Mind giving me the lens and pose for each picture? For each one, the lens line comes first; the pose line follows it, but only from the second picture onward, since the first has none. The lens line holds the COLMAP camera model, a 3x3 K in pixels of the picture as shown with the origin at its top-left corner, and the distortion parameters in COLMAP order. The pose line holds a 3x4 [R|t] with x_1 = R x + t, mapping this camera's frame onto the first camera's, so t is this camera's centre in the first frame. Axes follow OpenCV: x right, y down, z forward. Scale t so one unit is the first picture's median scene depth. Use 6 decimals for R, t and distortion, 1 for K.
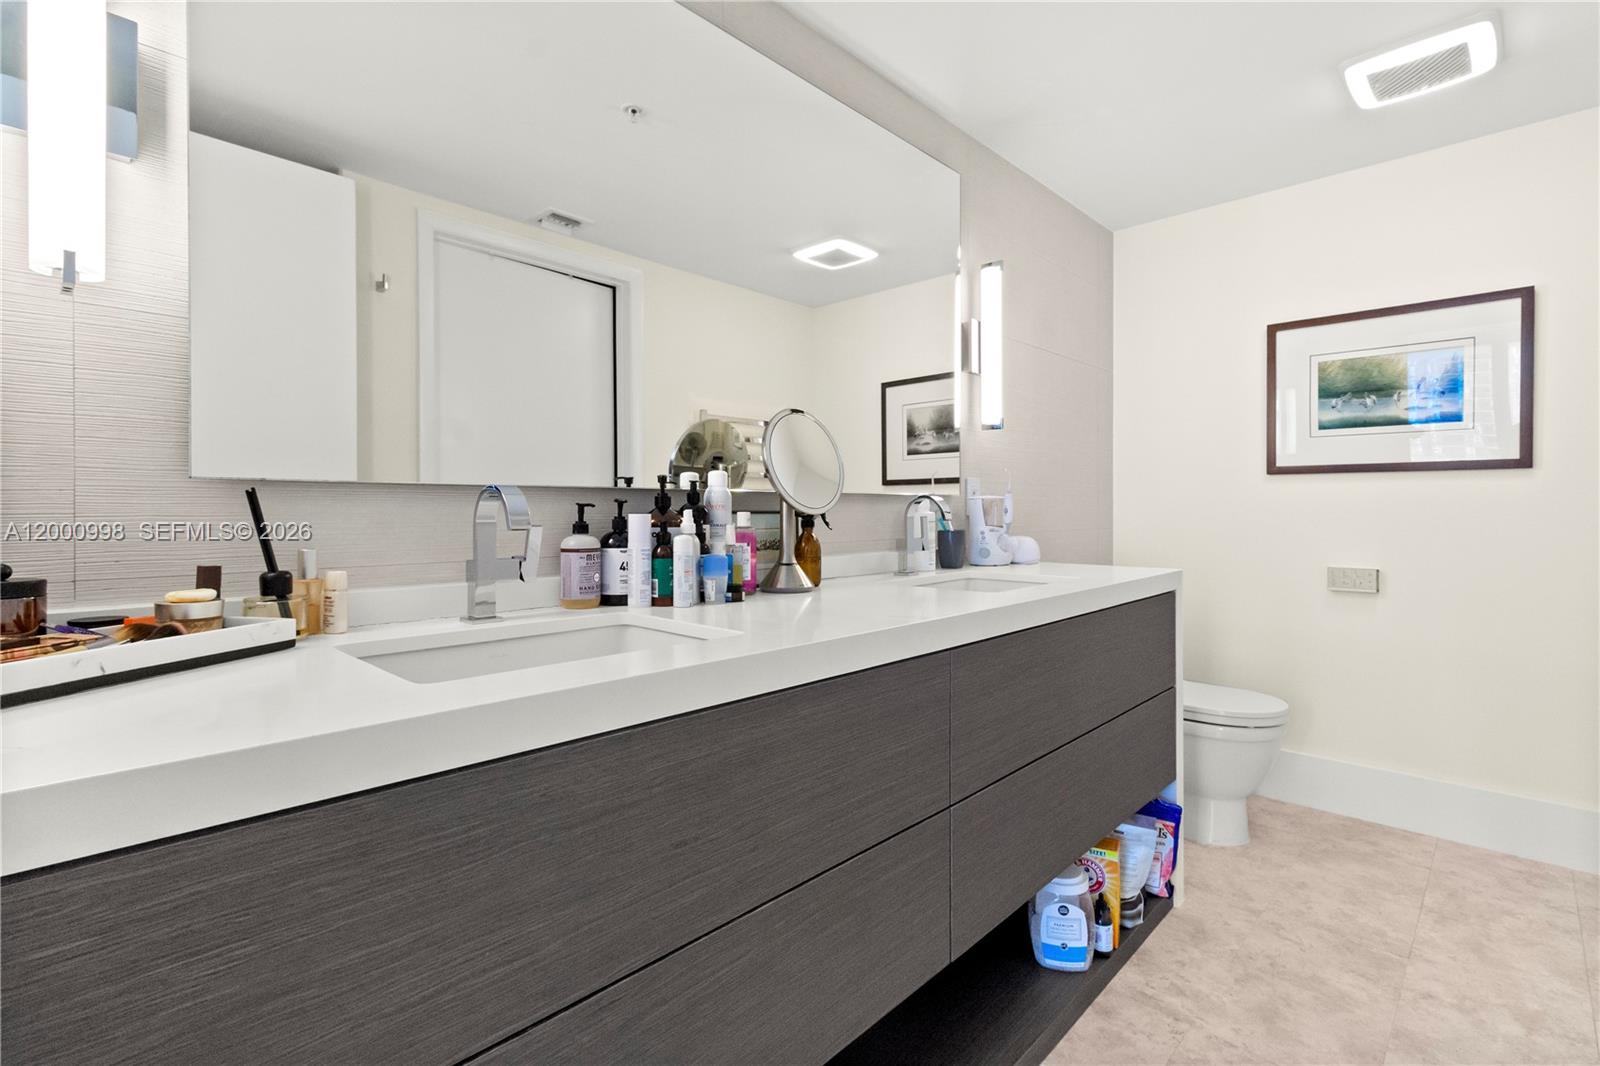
lens RADIAL K [[736.2, 0, 794.7], [0, 736.2, 520.8], [0, 0, 1]] dist [0.007061, -0.000158]
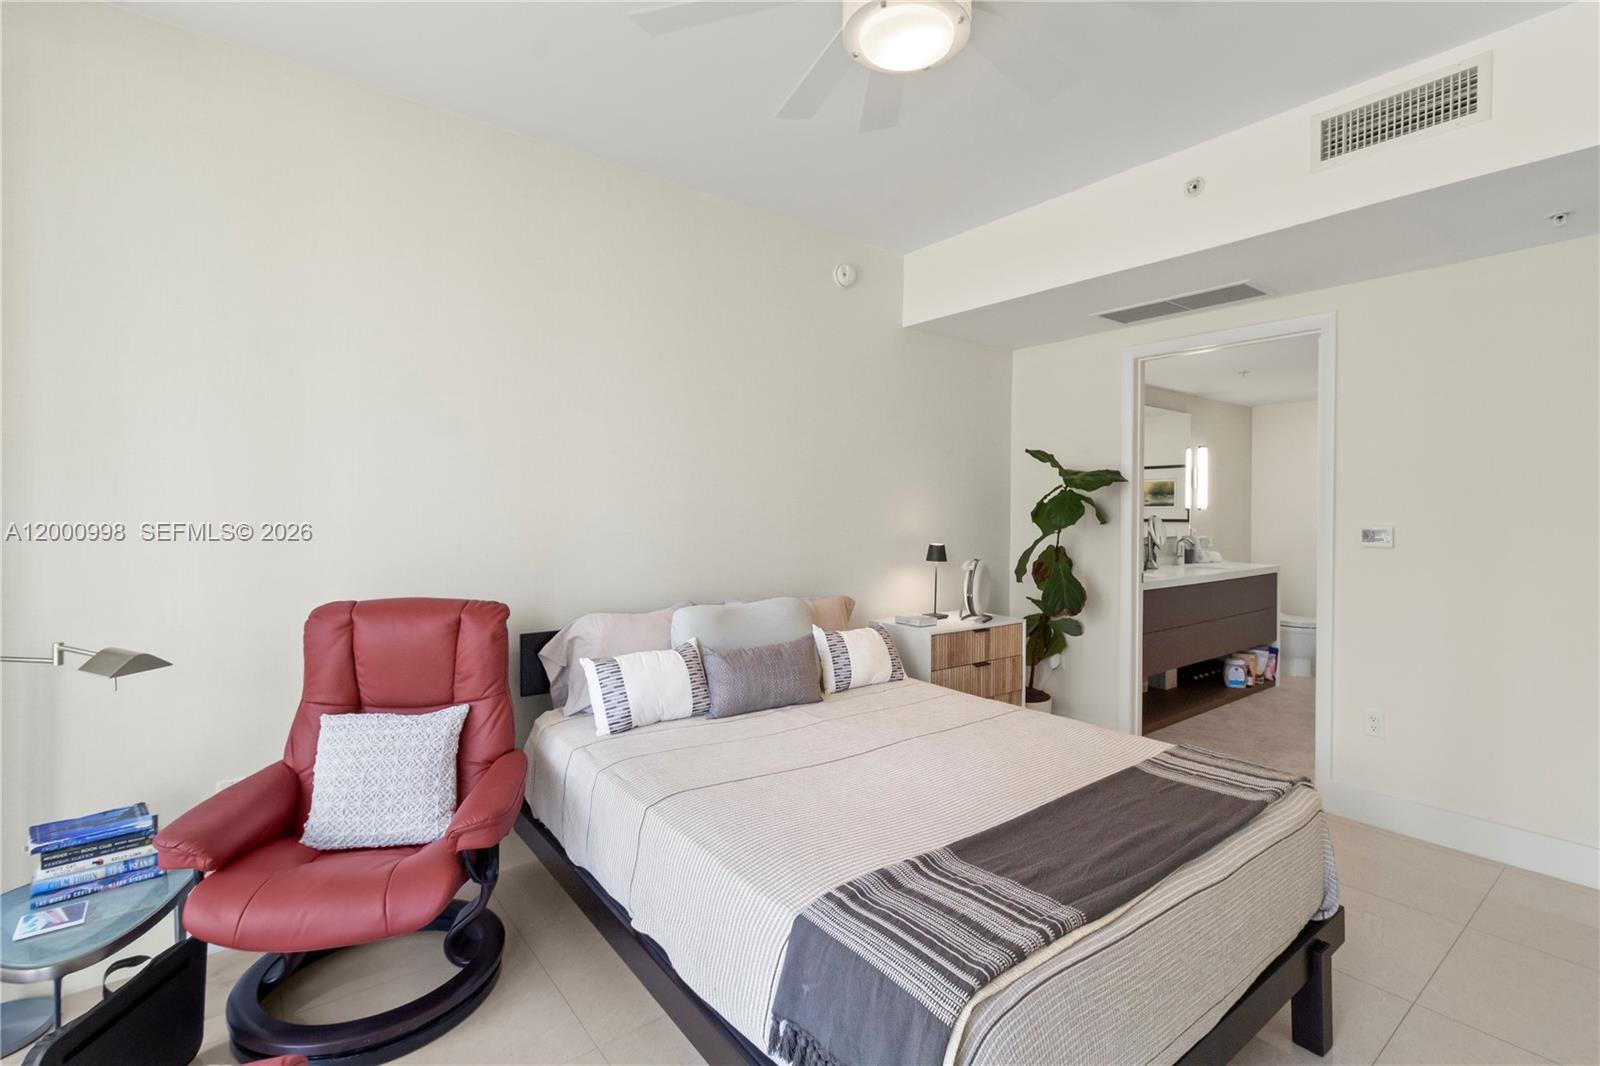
lens RADIAL K [[736.2, 0, 801.4], [0, 736.2, 524.1], [0, 0, 1]] dist [0.007061, -0.000158]
pose [[0.991804, 0.002712, -0.127740, -0.911589], [-0.002159, 0.999988, 0.004463, -0.095517], [0.127751, -0.004151, 0.991798, -2.000323]]
